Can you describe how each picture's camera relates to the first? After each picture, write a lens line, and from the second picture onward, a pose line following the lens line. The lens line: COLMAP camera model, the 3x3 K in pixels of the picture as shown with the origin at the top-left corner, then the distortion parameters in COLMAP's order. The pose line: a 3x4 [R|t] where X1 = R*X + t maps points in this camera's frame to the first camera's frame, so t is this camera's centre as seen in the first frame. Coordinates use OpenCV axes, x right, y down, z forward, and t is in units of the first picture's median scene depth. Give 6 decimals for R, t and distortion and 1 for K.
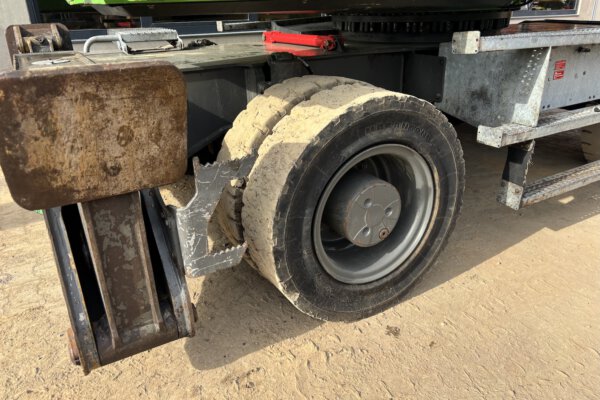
lens RADIAL K [[452.2, 0, 298.1], [0, 452.2, 197.2], [0, 0, 1]] dist [0.049450, -0.063370]
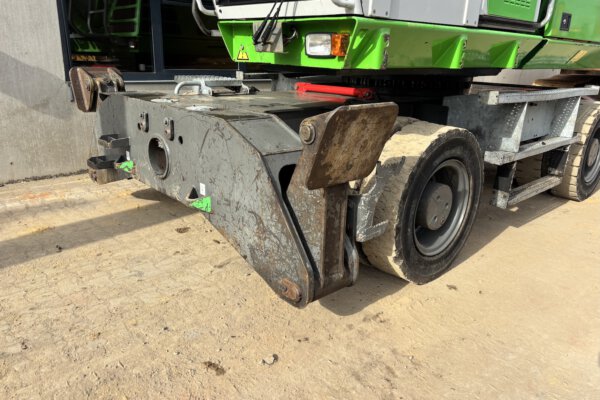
lens RADIAL K [[452.2, 0, 295.2], [0, 452.2, 200.8], [0, 0, 1]] dist [0.049450, -0.063370]
pose [[0.975755, -0.013805, 0.218429, -0.587173], [0.033052, 0.995857, -0.084709, 0.120786], [-0.216355, 0.089875, 0.972169, -0.335161]]
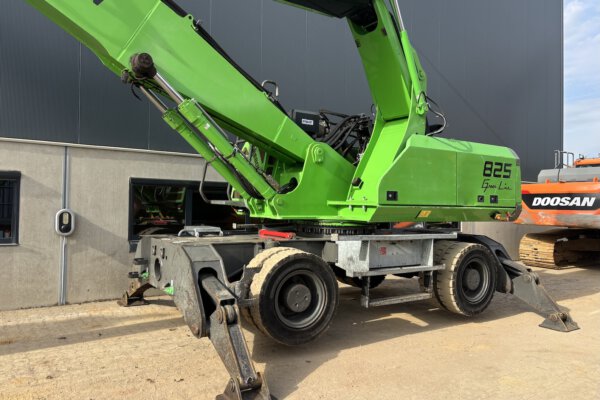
lens RADIAL K [[452.2, 0, 297.3], [0, 452.2, 198.4], [0, 0, 1]] dist [0.049450, -0.063370]
pose [[0.997516, 0.045681, 0.053612, -0.024212], [-0.019871, 0.912763, -0.408005, 0.543508], [-0.067573, 0.405927, 0.911404, -1.511048]]
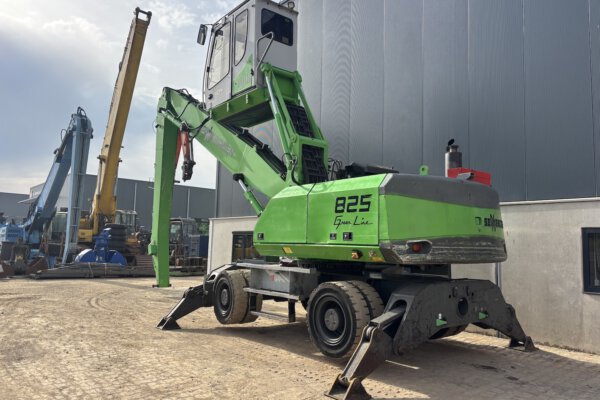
lens RADIAL K [[452.2, 0, 307.0], [0, 452.2, 202.5], [0, 0, 1]] dist [0.049450, -0.063370]
pose [[0.181868, -0.059515, -0.981520, 4.575314], [-0.405844, 0.904642, -0.130053, -0.537625], [0.895665, 0.421996, 0.140372, 0.660281]]
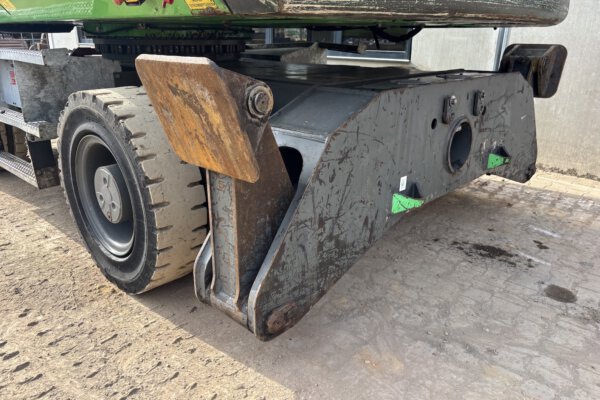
lens RADIAL K [[452.2, 0, 295.3], [0, 452.2, 196.6], [0, 0, 1]] dist [0.049450, -0.063370]
pose [[0.288079, 0.342814, -0.894141, 2.593168], [-0.386055, 0.896062, 0.219169, -0.710668], [0.876340, 0.282050, 0.390482, 1.581313]]
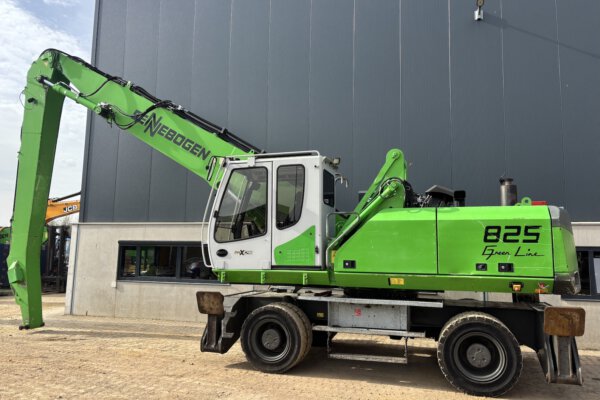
lens RADIAL K [[452.2, 0, 297.8], [0, 452.2, 202.1], [0, 0, 1]] dist [0.049450, -0.063370]
pose [[0.676321, -0.052390, -0.734741, 2.888448], [-0.318931, 0.878297, -0.356198, 0.281571], [0.663983, 0.475236, 0.577302, -1.398516]]
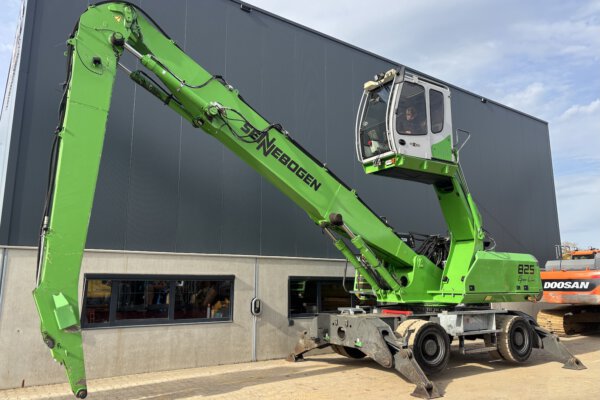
lens RADIAL K [[452.2, 0, 297.7], [0, 452.2, 202.5], [0, 0, 1]] dist [0.049450, -0.063370]
pose [[0.997692, 0.037730, 0.056458, -1.468306], [-0.000264, 0.833582, -0.552396, 1.316754], [-0.067904, 0.551106, 0.831668, -3.463400]]
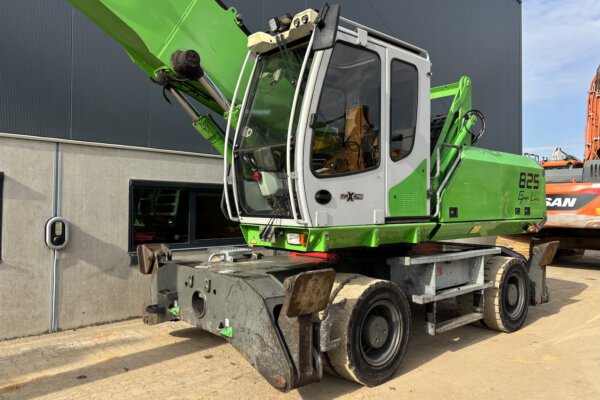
lens RADIAL K [[452.2, 0, 297.8], [0, 452.2, 196.3], [0, 0, 1]] dist [0.049450, -0.063370]
pose [[0.978537, 0.034265, 0.203200, -0.690341], [0.052888, 0.911290, -0.408355, 0.312947], [-0.199167, 0.410337, 0.889919, -1.194389]]
